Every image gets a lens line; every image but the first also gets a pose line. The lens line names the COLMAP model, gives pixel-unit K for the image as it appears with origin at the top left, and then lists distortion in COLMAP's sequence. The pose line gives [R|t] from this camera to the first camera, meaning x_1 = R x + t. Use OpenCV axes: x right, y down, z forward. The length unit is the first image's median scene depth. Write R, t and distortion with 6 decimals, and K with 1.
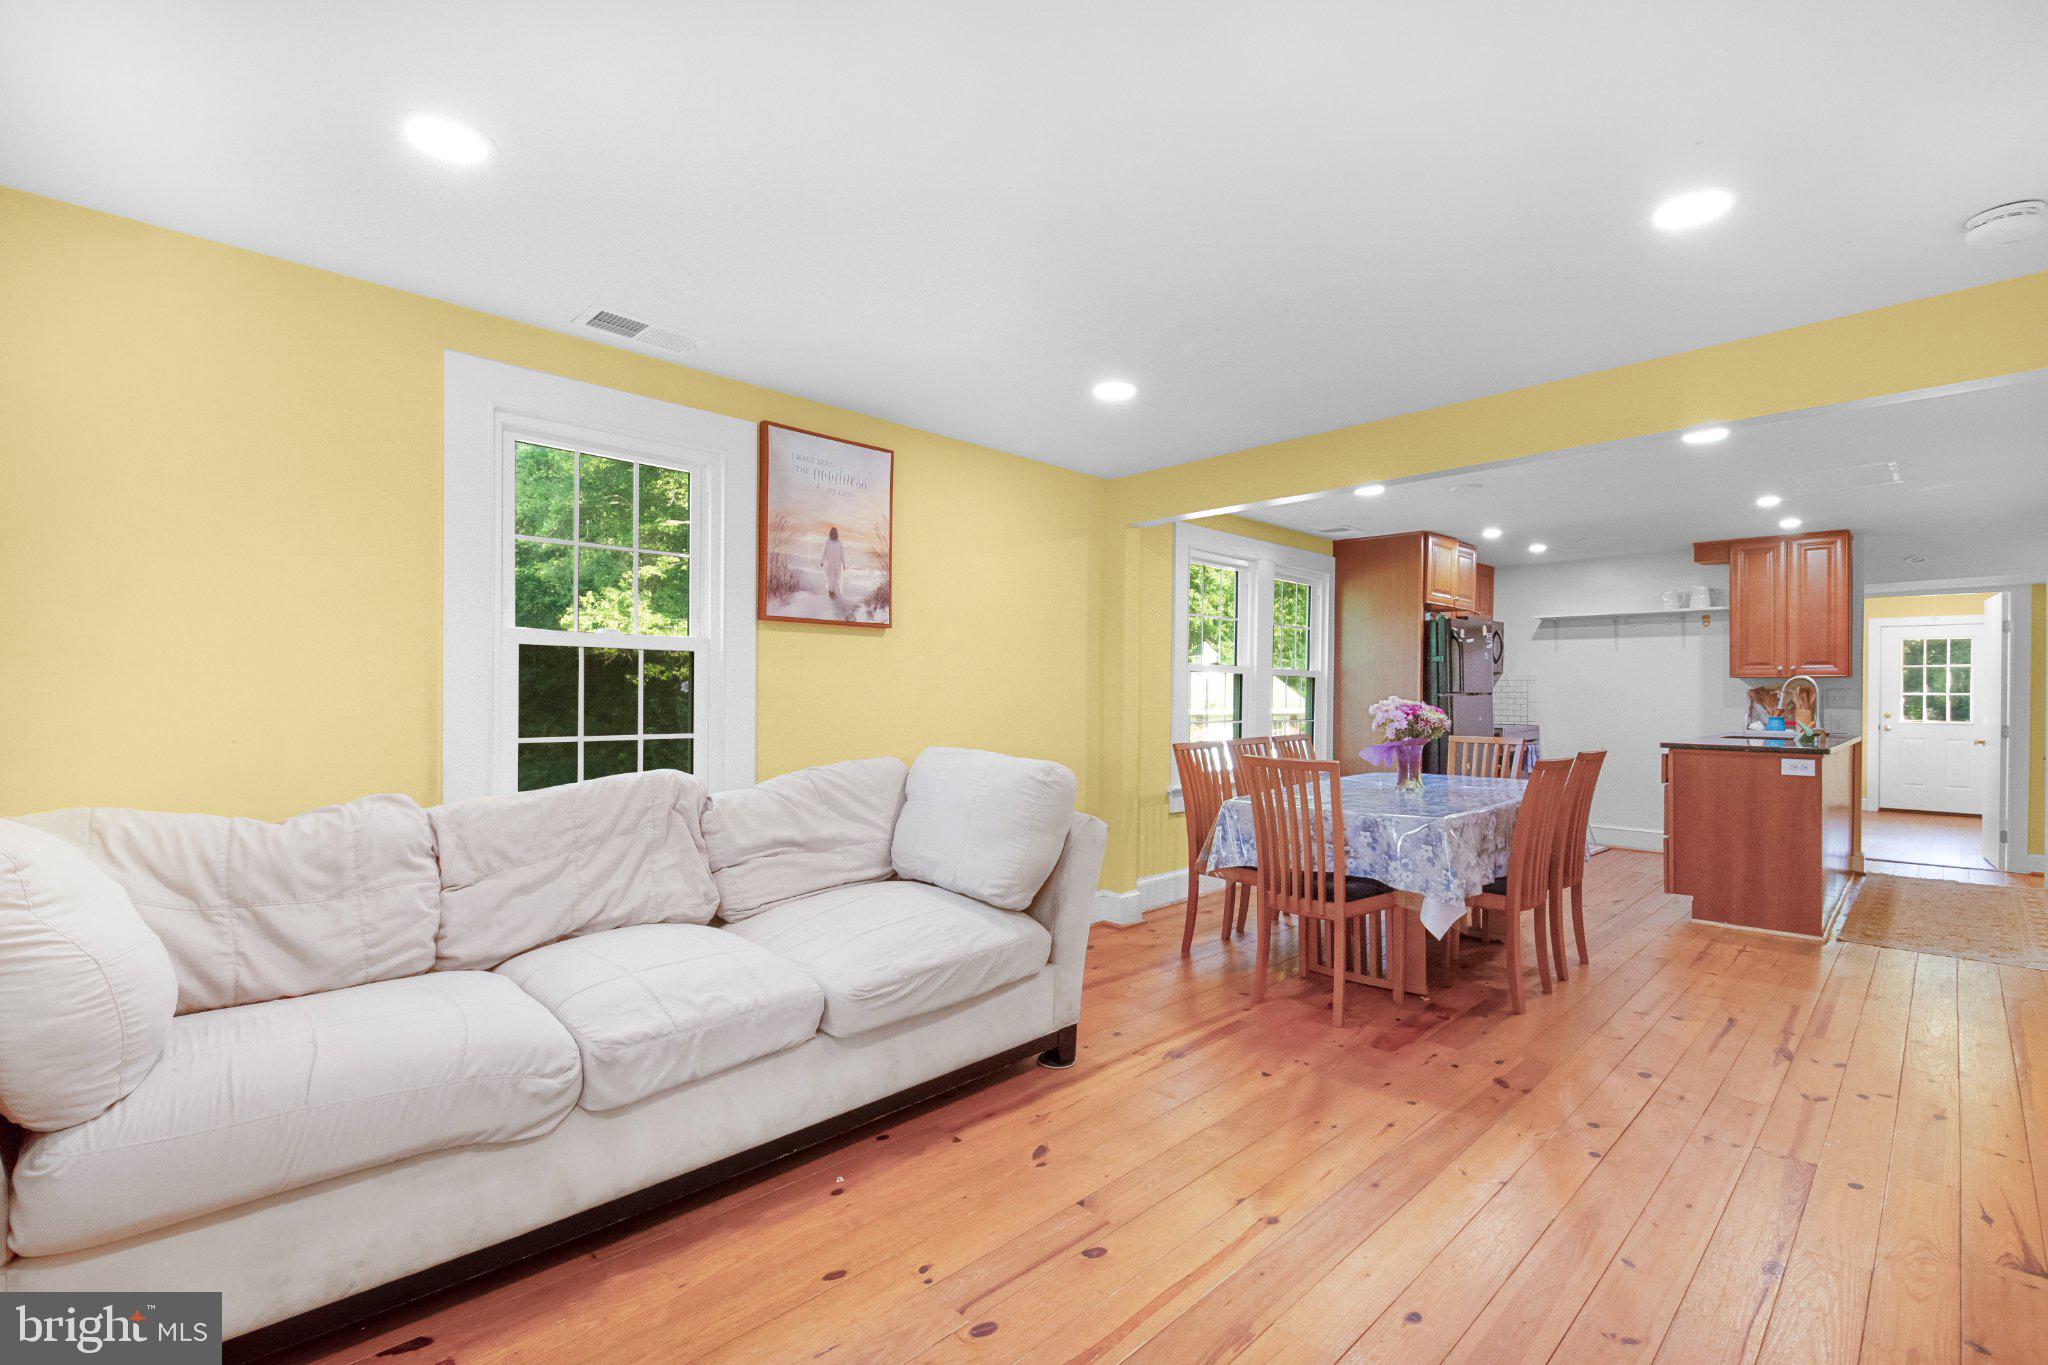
lens RADIAL K [[912.8, 0, 1023.5], [0, 912.8, 694.2], [0, 0, 1]] dist [-0.003575, -0.000082]
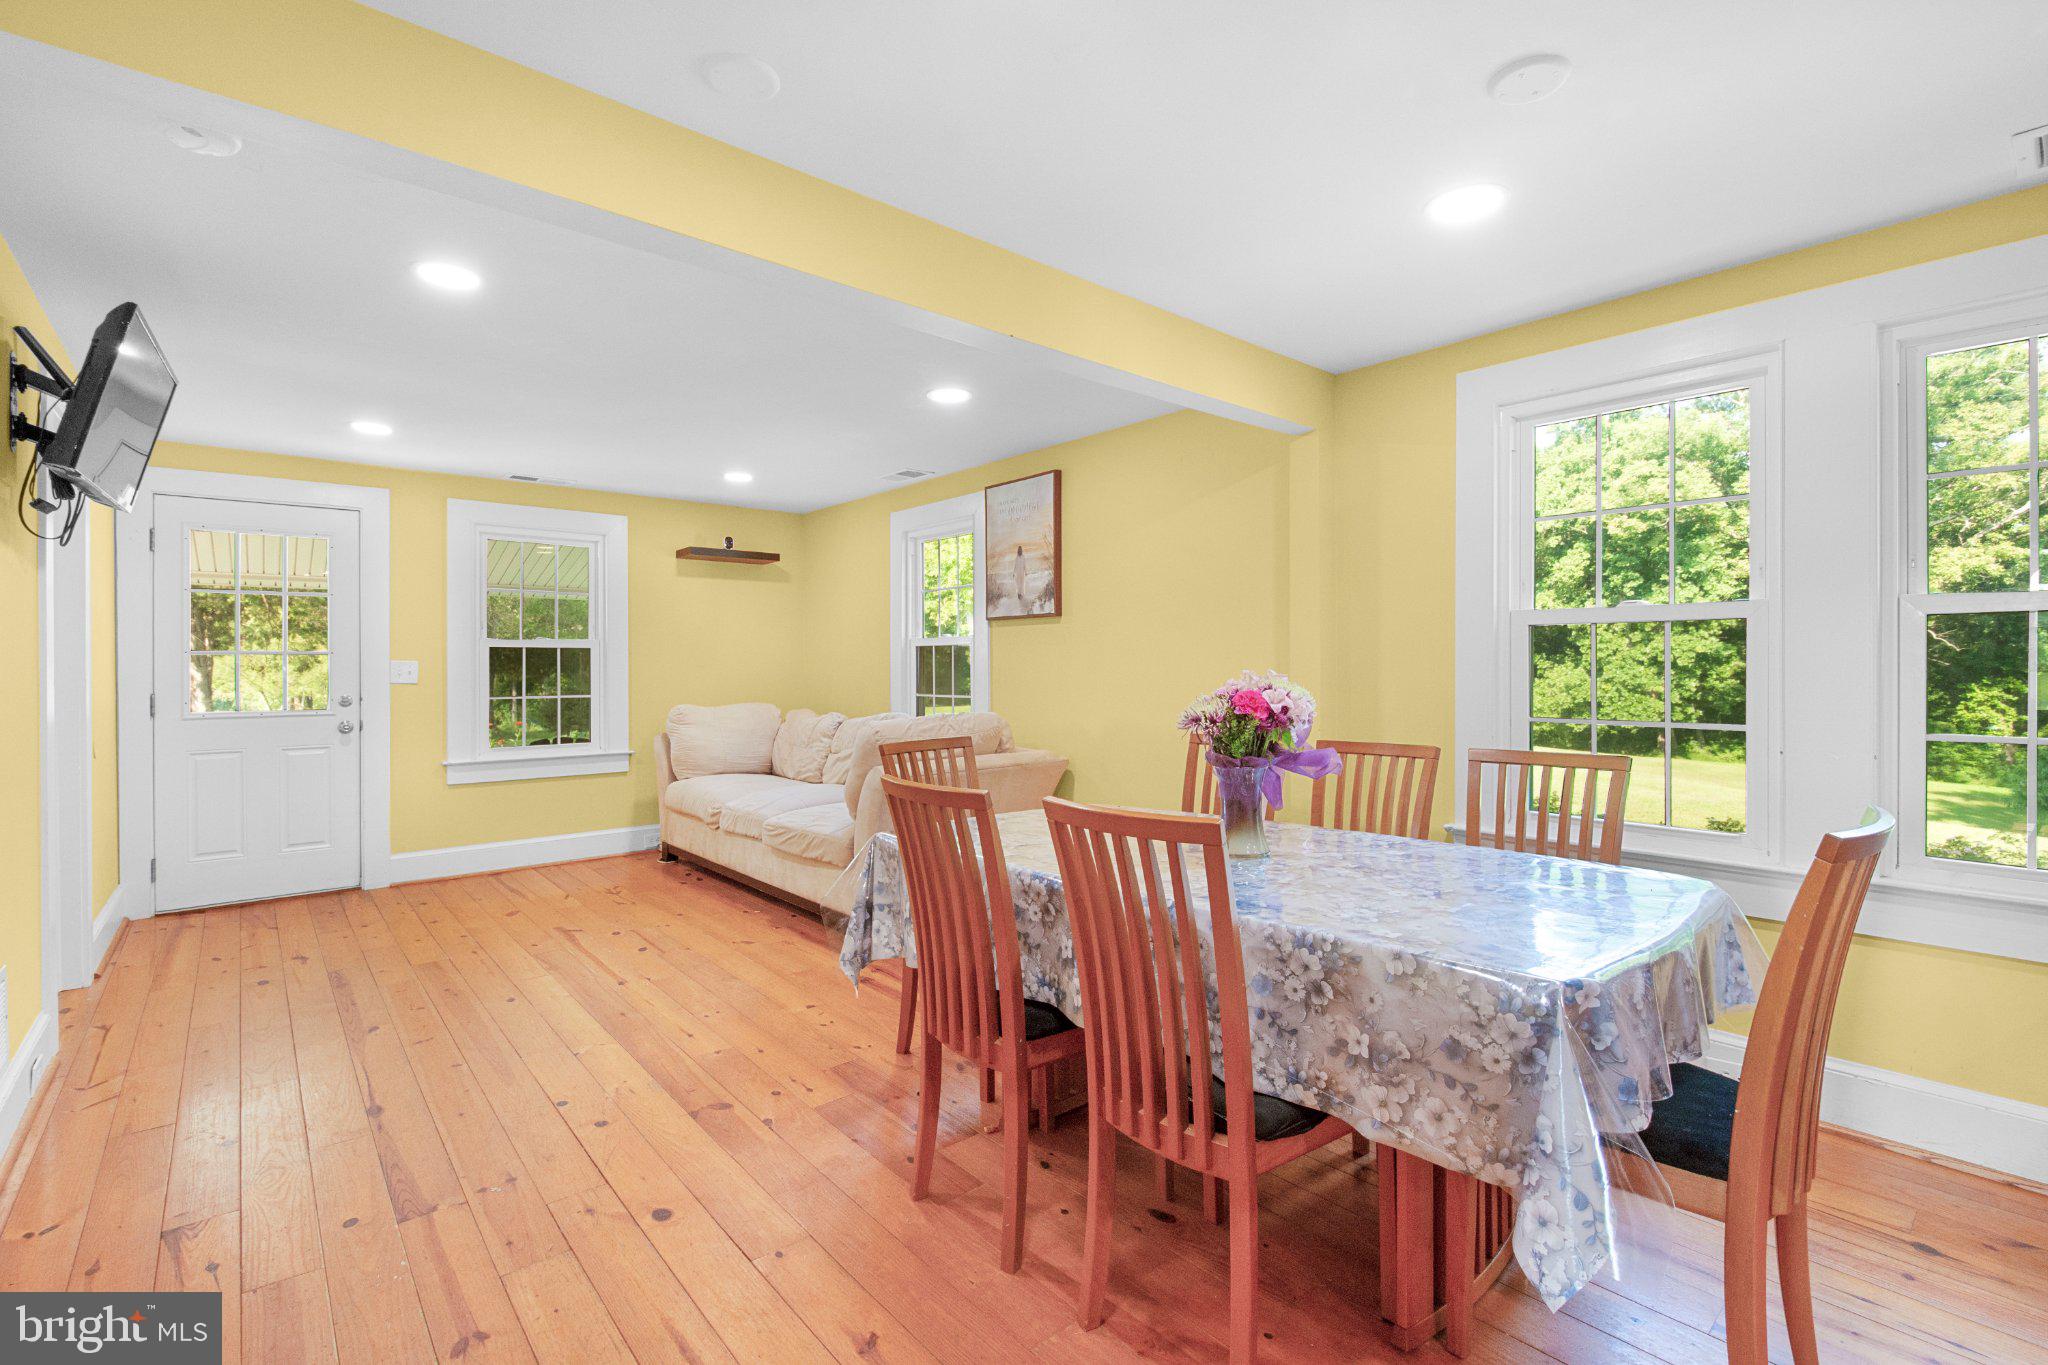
lens RADIAL K [[912.8, 0, 1023.6], [0, 912.8, 673.9], [0, 0, 1]] dist [-0.003575, -0.000082]
pose [[-0.066928, -0.007170, -0.997732, 1.145025], [-0.001685, 0.999974, -0.007073, 0.014283], [0.997756, 0.001208, -0.066938, 1.116217]]
